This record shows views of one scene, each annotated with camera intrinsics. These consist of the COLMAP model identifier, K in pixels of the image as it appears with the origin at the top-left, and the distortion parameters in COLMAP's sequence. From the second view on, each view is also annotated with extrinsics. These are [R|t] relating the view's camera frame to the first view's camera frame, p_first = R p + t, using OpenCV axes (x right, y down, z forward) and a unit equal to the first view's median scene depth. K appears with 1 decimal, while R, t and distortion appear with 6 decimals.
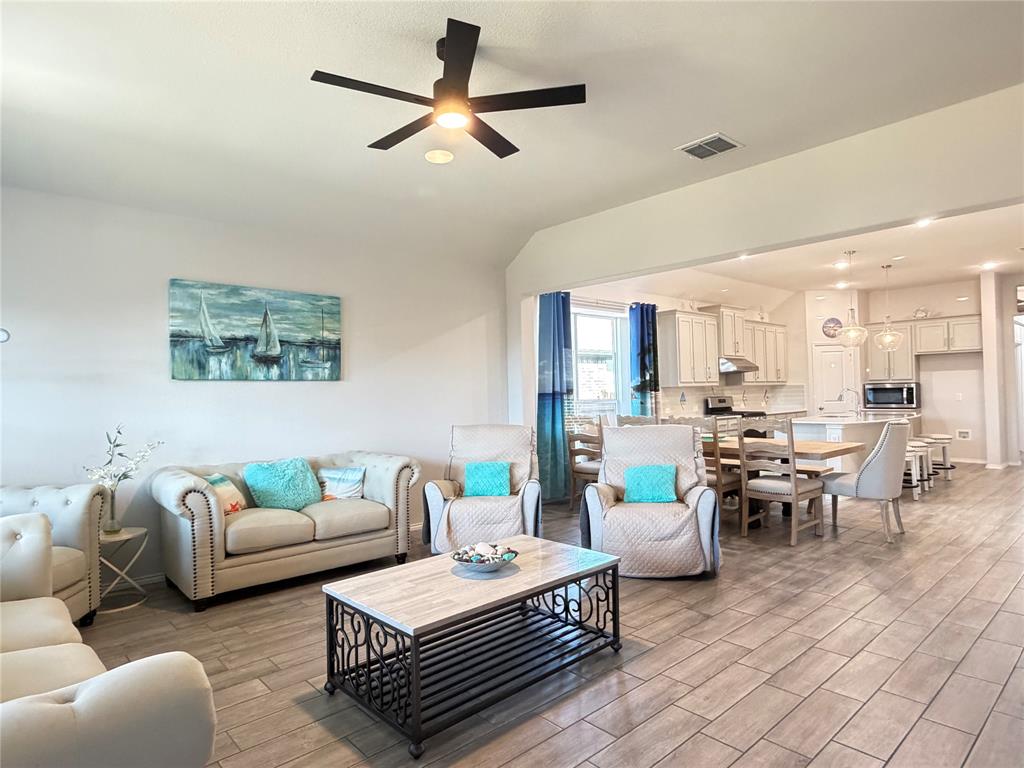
lens RADIAL K [[593.2, 0, 508.8], [0, 593.2, 385.8], [0, 0, 1]] dist [-0.001755, 0.002995]
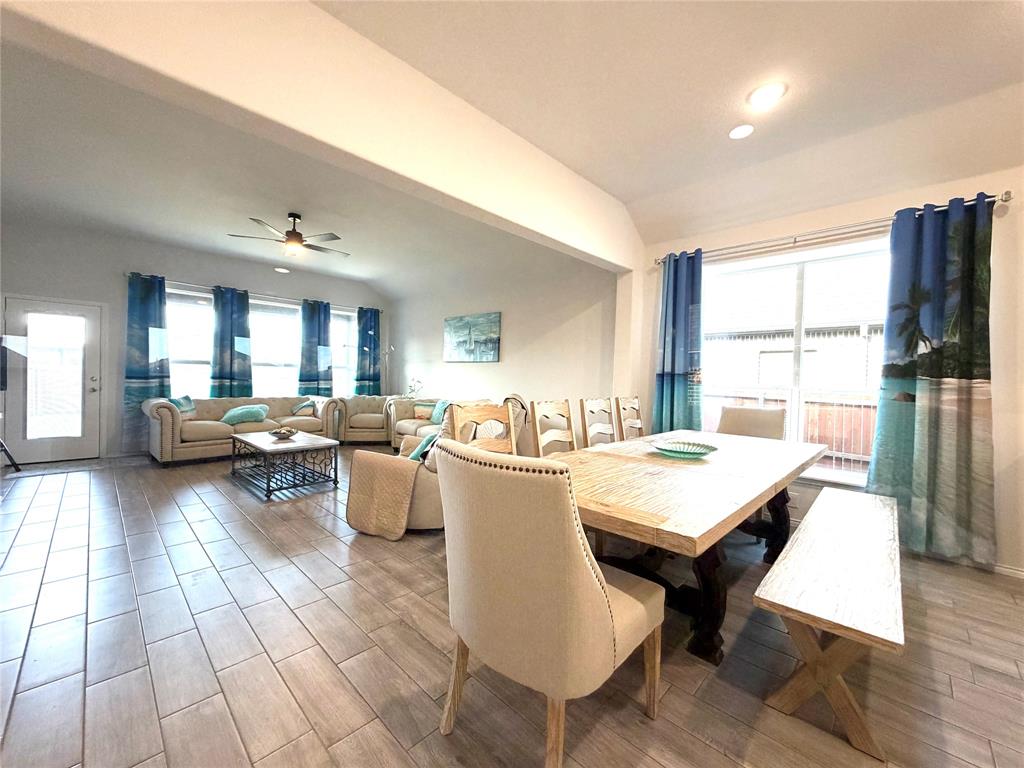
lens RADIAL K [[407.5, 0, 509.9], [0, 407.5, 384.4], [0, 0, 1]] dist [-0.000799, 0.000619]
pose [[0.062096, 0.035886, -0.997425, 0.964796], [-0.015991, 0.999261, 0.034956, 0.015345], [0.997942, 0.013779, 0.062624, 1.068411]]
